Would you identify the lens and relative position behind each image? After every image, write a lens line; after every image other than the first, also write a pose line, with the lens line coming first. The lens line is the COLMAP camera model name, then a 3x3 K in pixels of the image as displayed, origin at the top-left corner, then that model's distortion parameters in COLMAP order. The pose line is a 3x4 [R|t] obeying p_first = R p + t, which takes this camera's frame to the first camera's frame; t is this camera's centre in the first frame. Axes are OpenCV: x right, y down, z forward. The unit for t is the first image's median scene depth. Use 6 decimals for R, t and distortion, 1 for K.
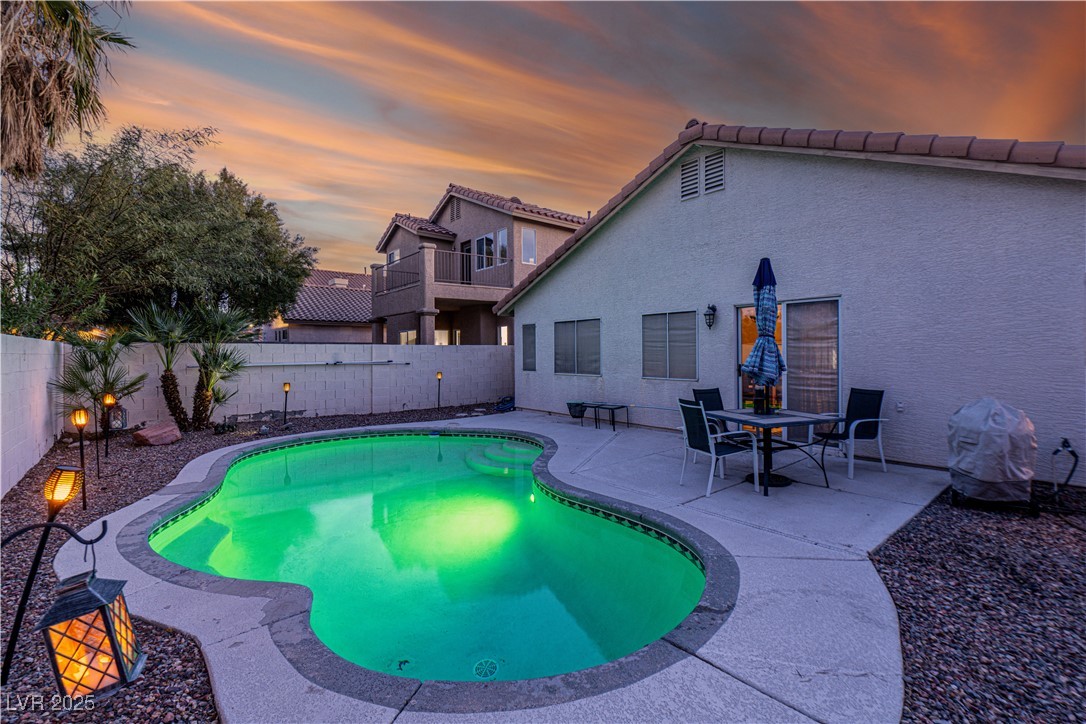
lens RADIAL K [[465.2, 0, 562.2], [0, 465.2, 362.9], [0, 0, 1]] dist [-0.002176, -0.000227]
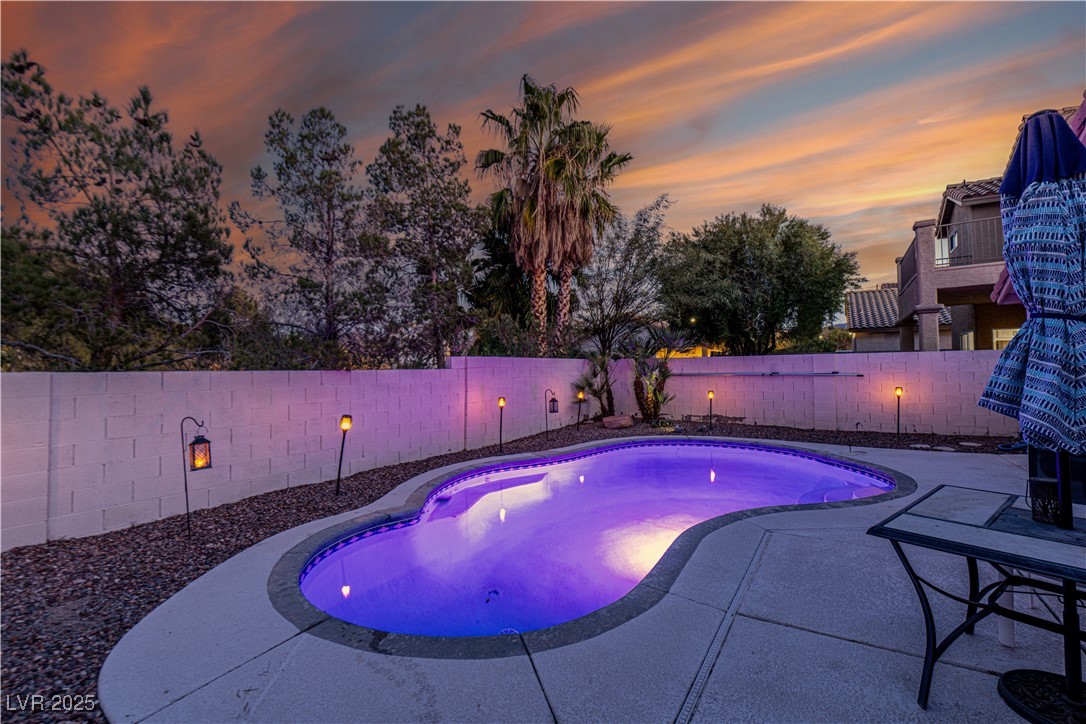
lens RADIAL K [[465.2, 0, 562.2], [0, 465.2, 362.9], [0, 0, 1]] dist [-0.002176, -0.000227]
pose [[0.335205, -0.010282, -0.942089, 0.296240], [-0.009125, 0.999858, -0.014159, -0.004983], [0.942101, 0.013343, 0.335064, 0.226705]]
